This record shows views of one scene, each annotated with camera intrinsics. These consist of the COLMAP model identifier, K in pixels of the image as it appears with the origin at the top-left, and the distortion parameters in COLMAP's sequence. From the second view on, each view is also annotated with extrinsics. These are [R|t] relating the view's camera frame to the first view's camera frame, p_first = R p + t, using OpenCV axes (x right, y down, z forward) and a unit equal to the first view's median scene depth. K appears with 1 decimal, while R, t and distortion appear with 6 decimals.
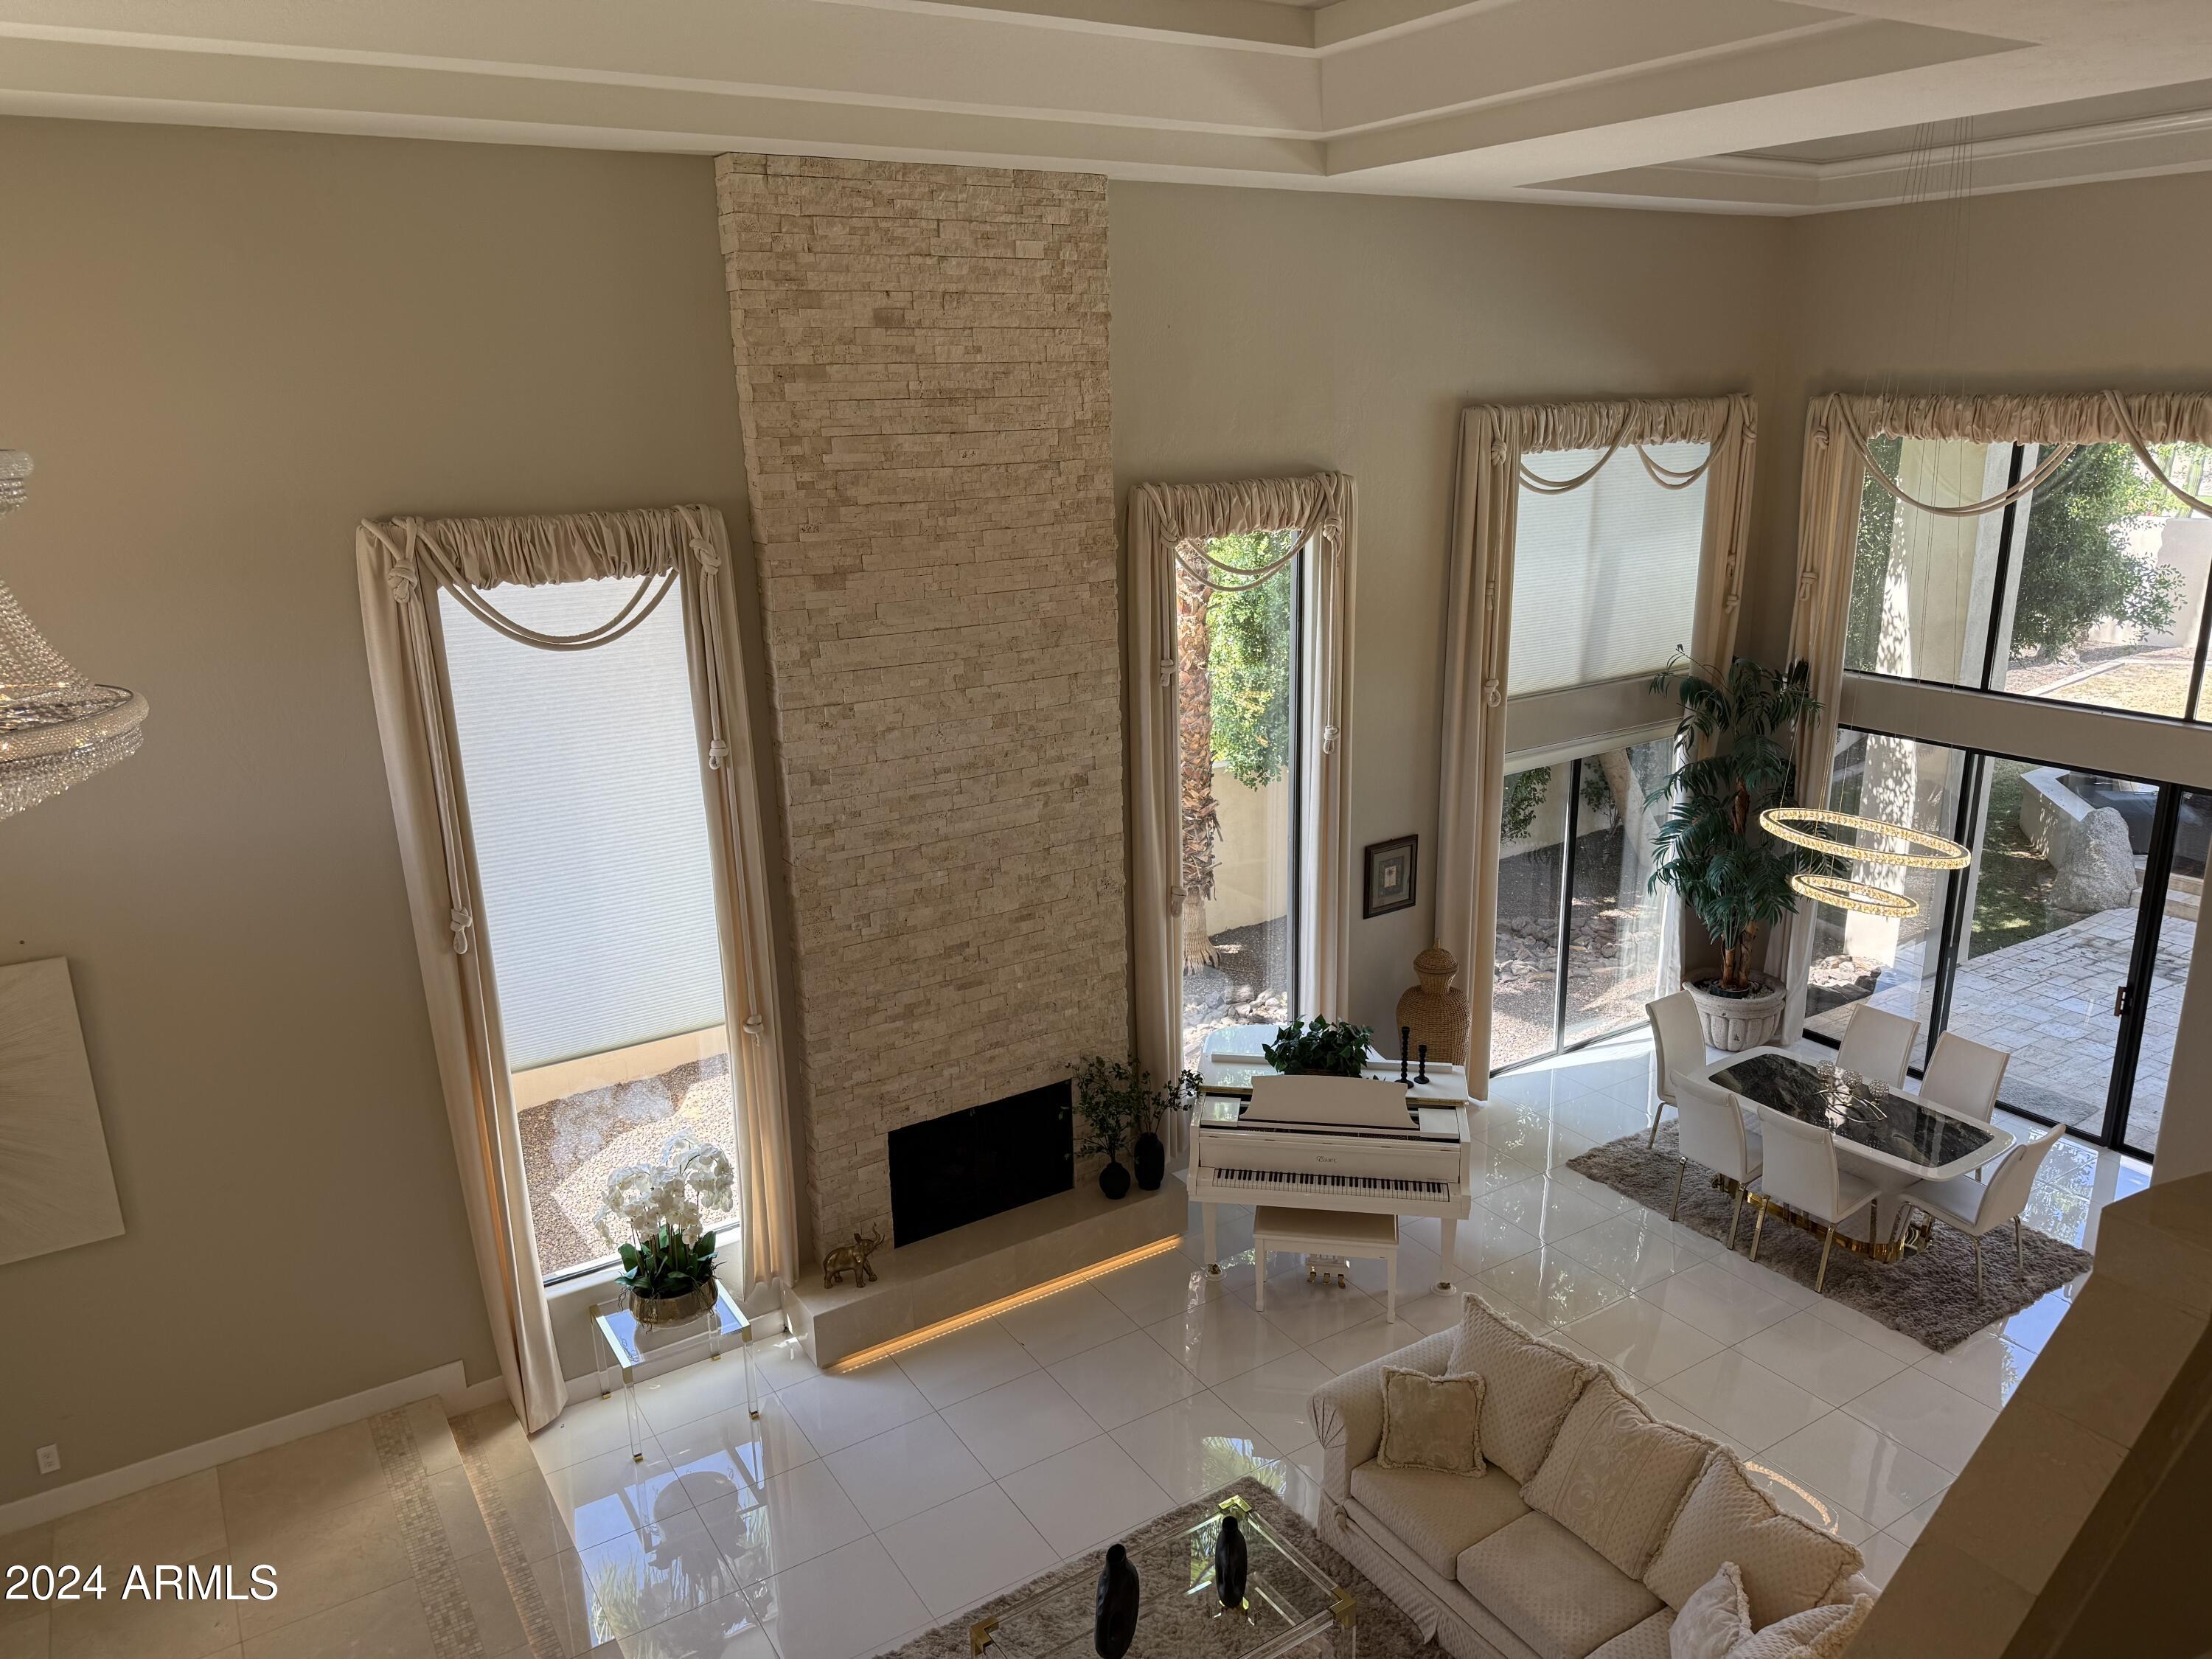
lens RADIAL K [[1565.0, 0, 1110.1], [0, 1565.0, 840.3], [0, 0, 1]] dist [0.207382, -0.297948]
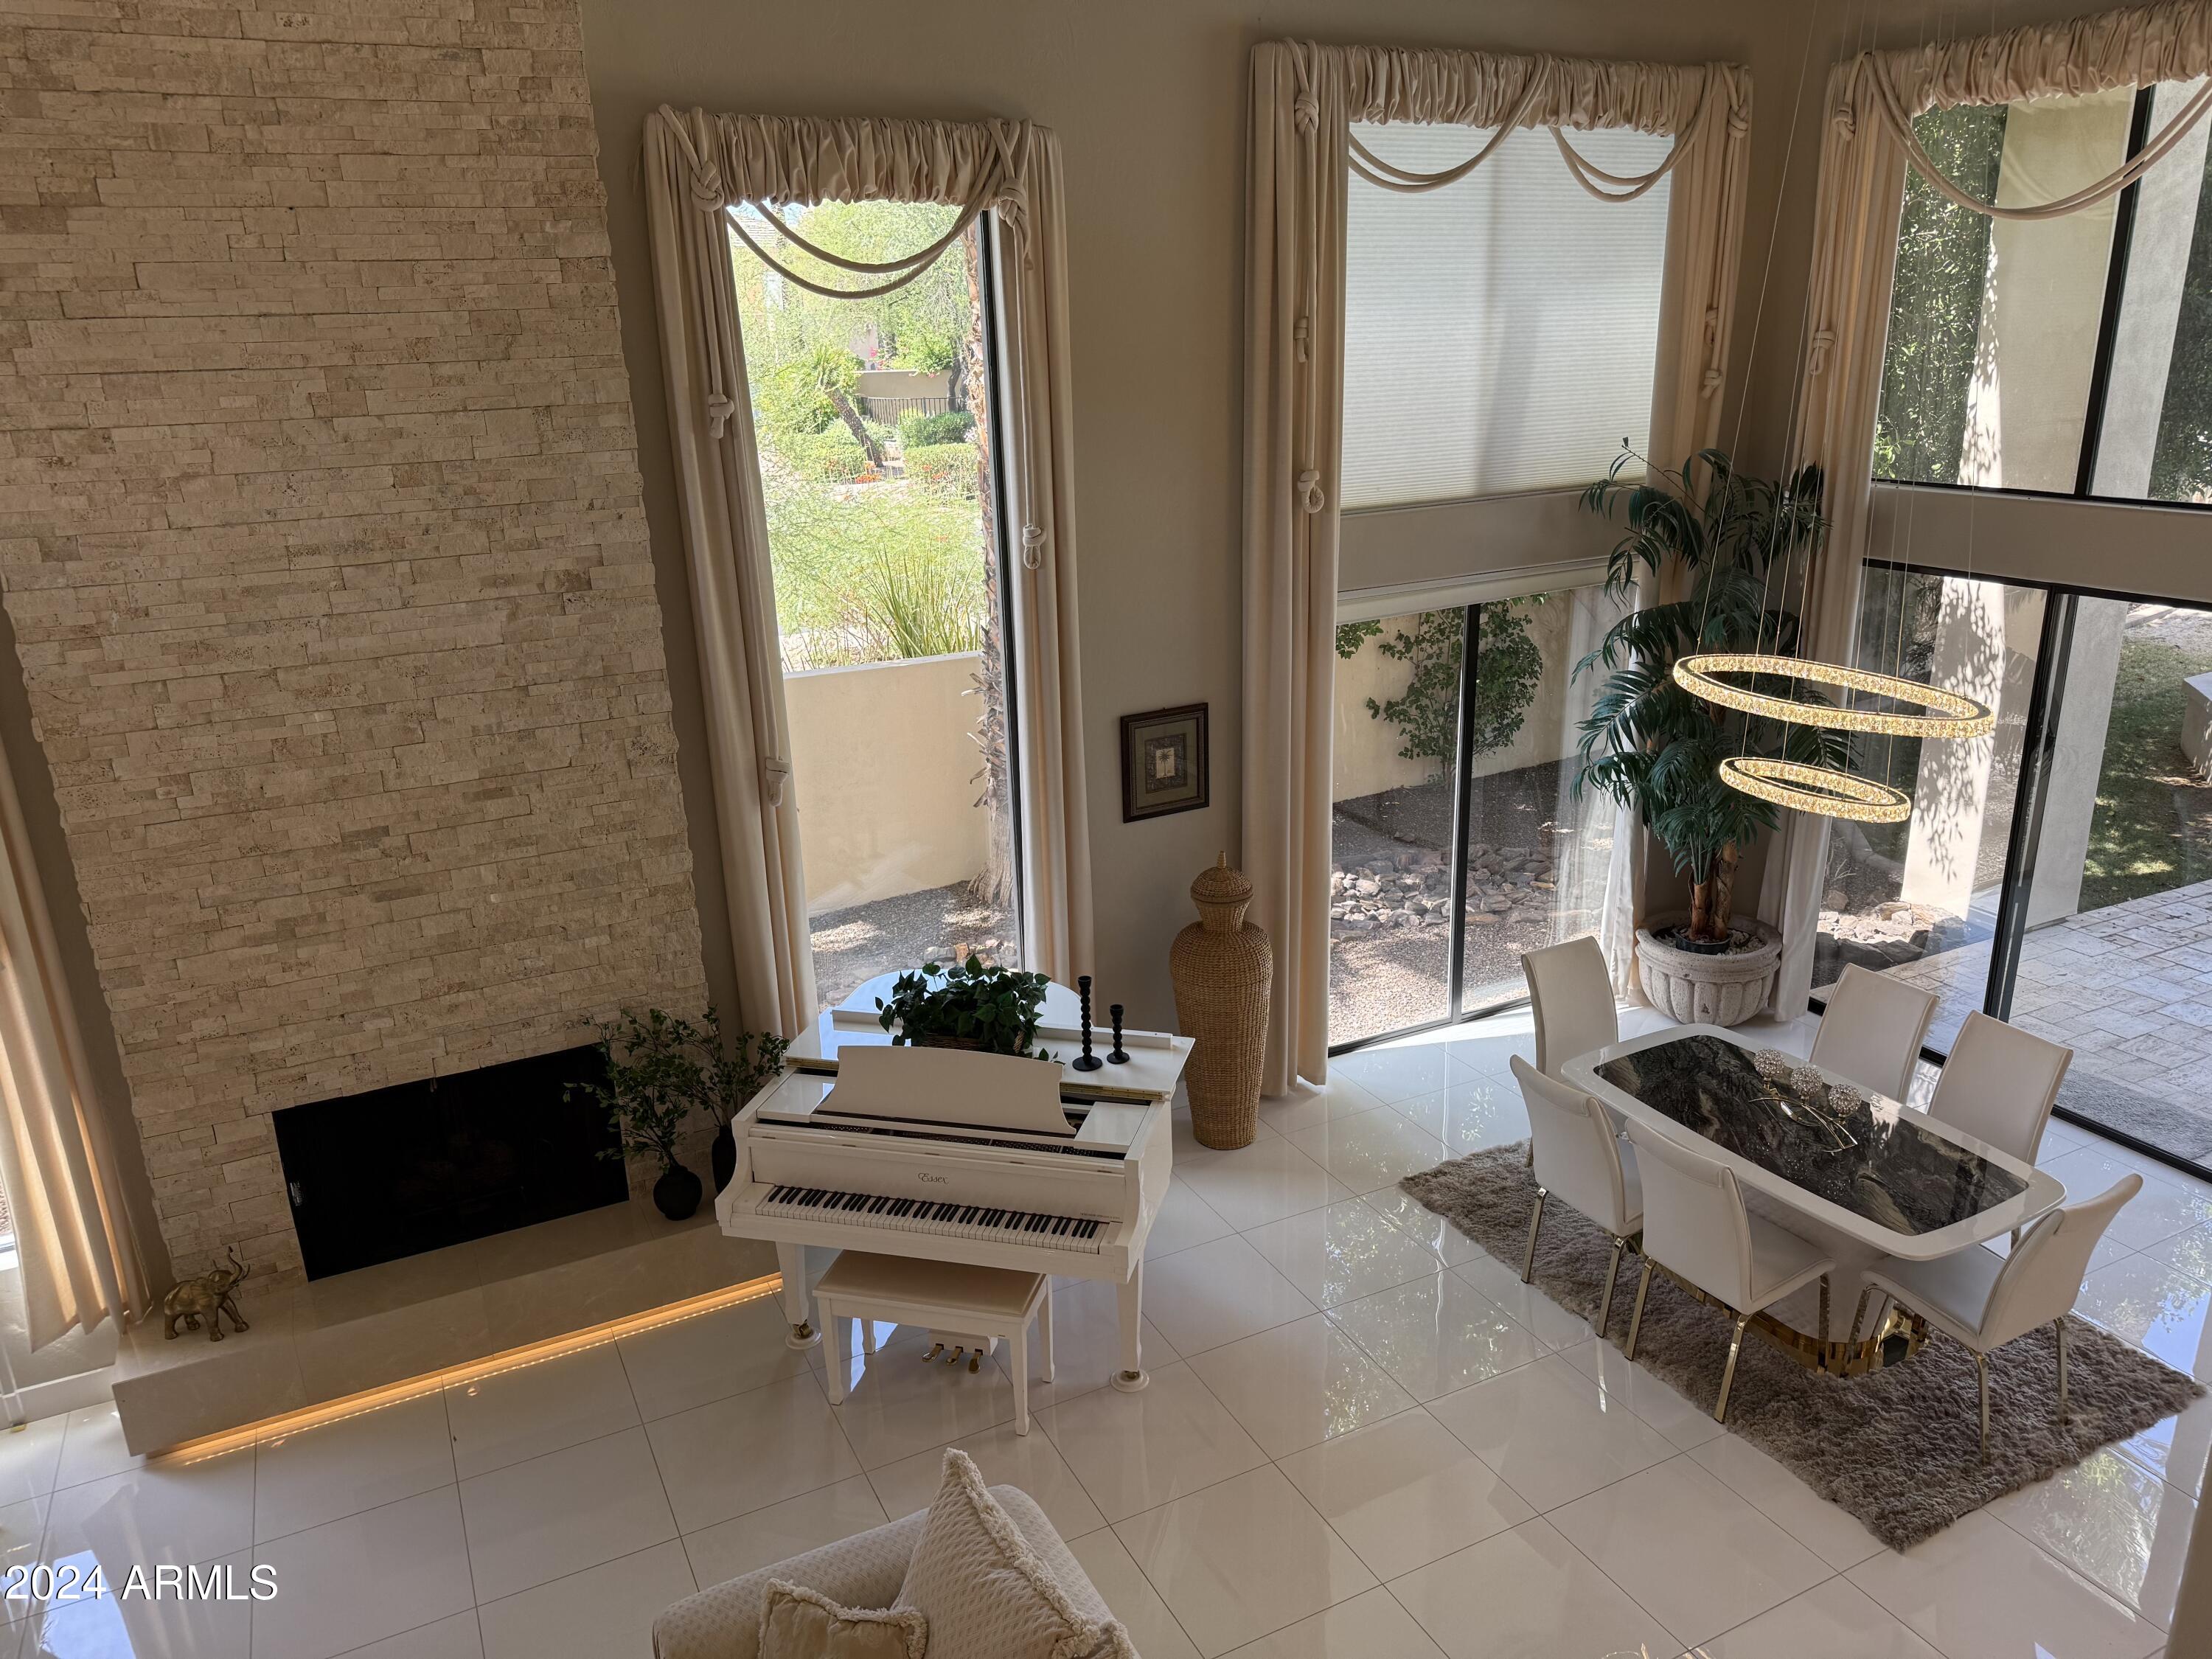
lens RADIAL K [[1542.5, 0, 1106.0], [0, 1542.5, 829.5], [0, 0, 1]] dist [0.132678, -0.163583]
pose [[0.993419, 0.023622, -0.112073, 0.267723], [-0.020877, 0.999454, 0.025604, 0.041650], [0.112617, -0.023096, 0.993370, 0.376725]]
